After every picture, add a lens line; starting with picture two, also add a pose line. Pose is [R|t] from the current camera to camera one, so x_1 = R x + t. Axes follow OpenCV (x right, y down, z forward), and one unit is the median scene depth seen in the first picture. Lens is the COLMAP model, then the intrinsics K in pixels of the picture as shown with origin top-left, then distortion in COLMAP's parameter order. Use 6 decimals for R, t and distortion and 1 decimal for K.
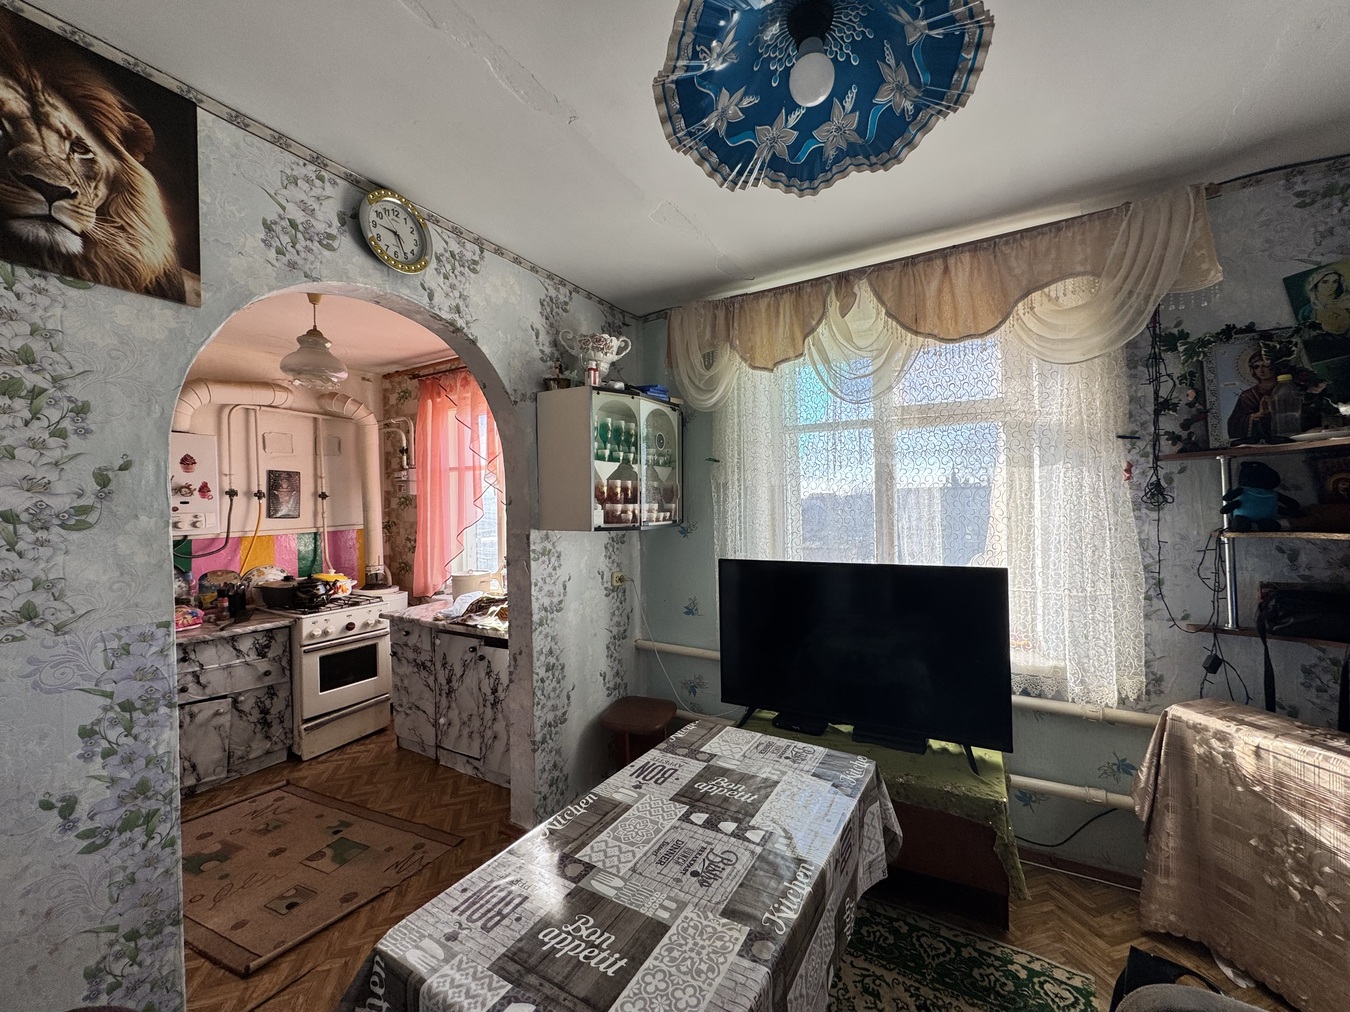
lens RADIAL K [[536.1, 0, 674.0], [0, 536.1, 505.0], [0, 0, 1]] dist [-0.002133, 0.000258]
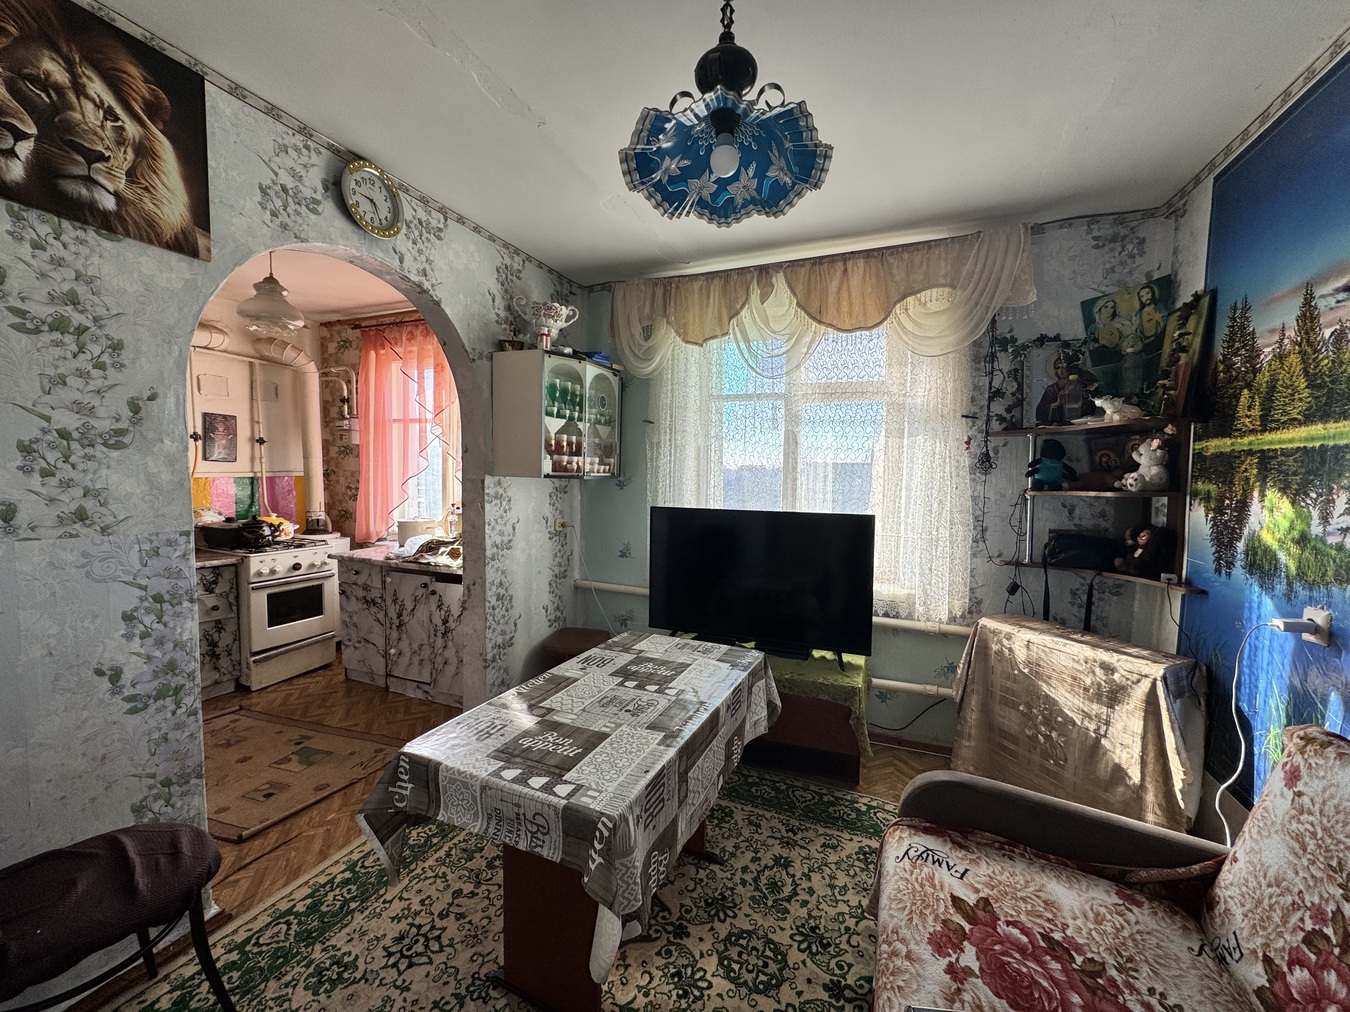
lens RADIAL K [[536.1, 0, 673.7], [0, 536.1, 505.3], [0, 0, 1]] dist [-0.002133, 0.000258]
pose [[0.991491, 0.026933, 0.127355, -0.018206], [-0.034590, 0.997700, 0.058296, 0.033529], [-0.125492, -0.062205, 0.990143, -0.192176]]
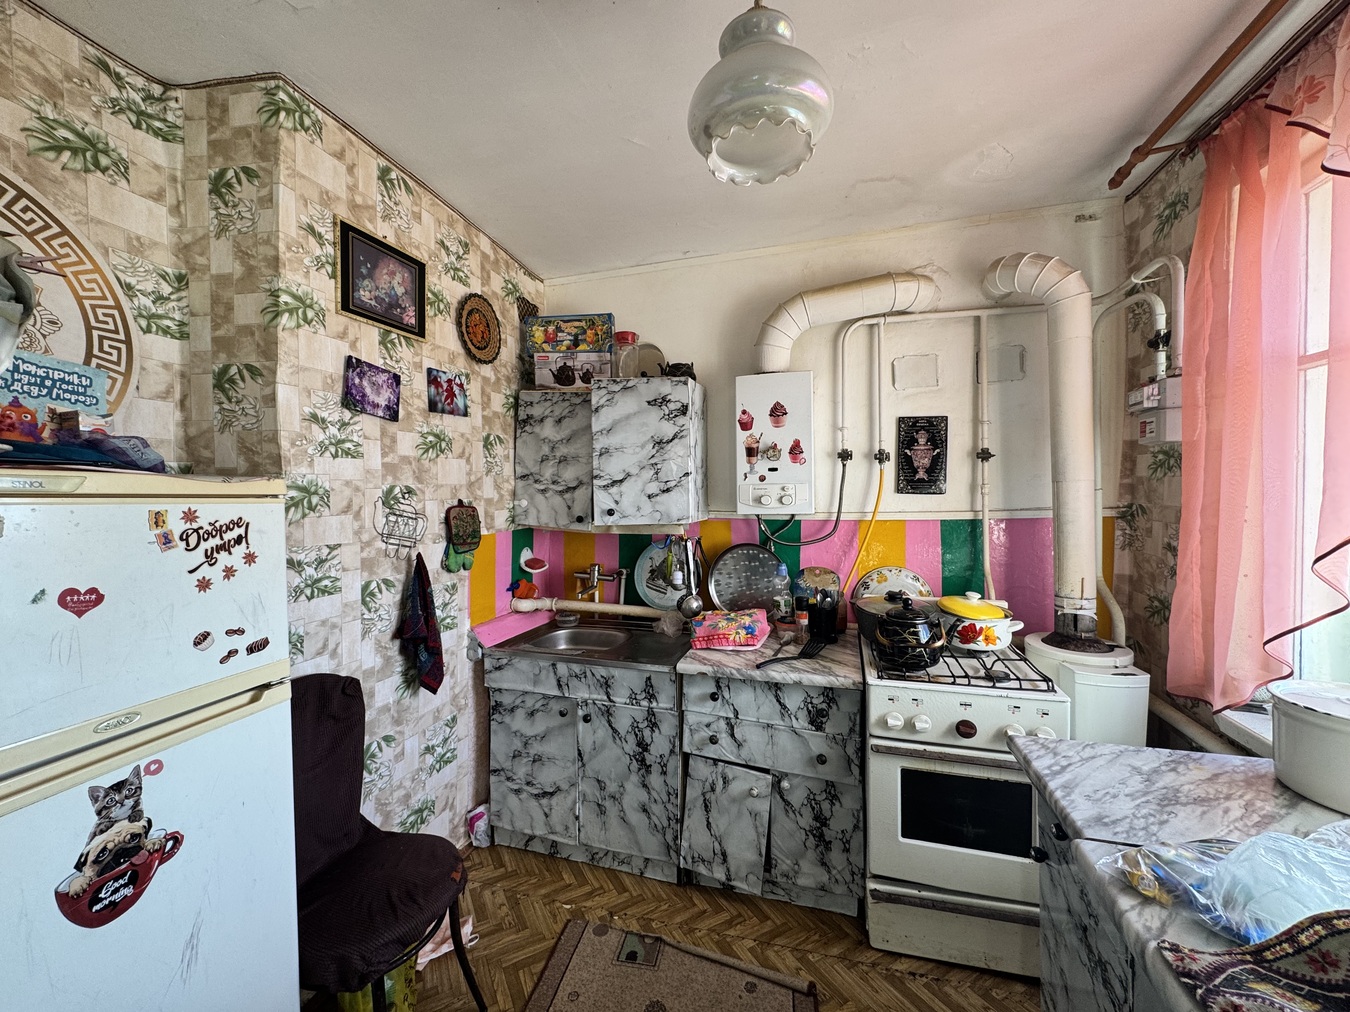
lens RADIAL K [[536.1, 0, 672.8], [0, 536.1, 506.6], [0, 0, 1]] dist [-0.002133, 0.000258]
pose [[0.242643, 0.039586, -0.969308, -0.358082], [0.003555, 0.999124, 0.041694, 0.022512], [0.970109, -0.013563, 0.242290, 1.029568]]
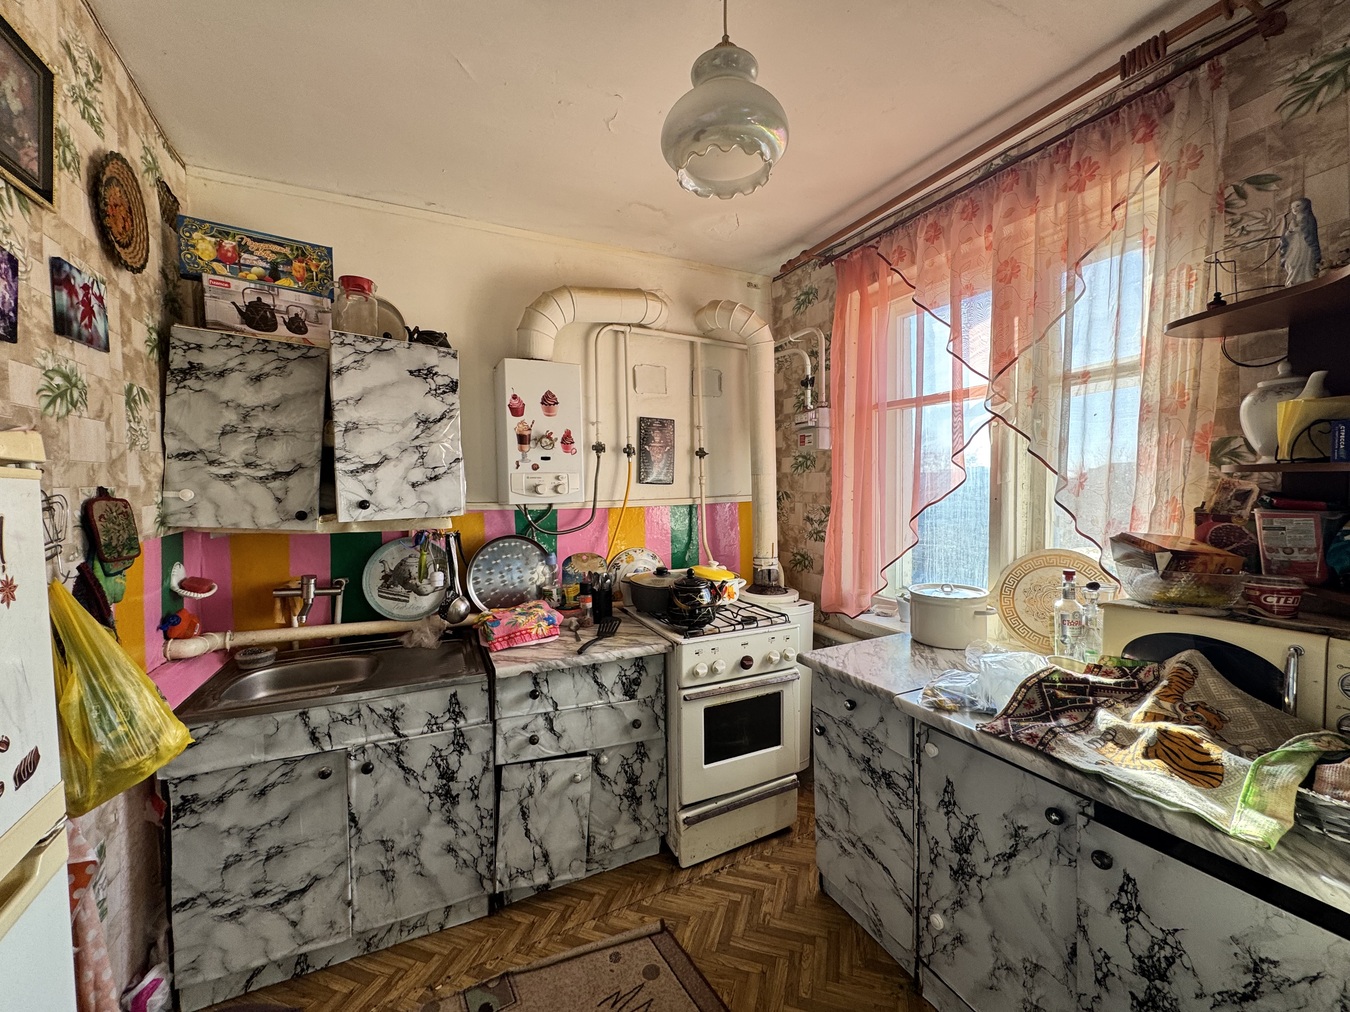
lens RADIAL K [[536.1, 0, 674.4], [0, 536.1, 506.5], [0, 0, 1]] dist [-0.002133, 0.000258]
pose [[0.835854, 0.031062, -0.548073, -0.554783], [-0.007373, 0.998943, 0.045371, 0.039352], [0.548903, -0.033882, 0.835199, 0.731352]]
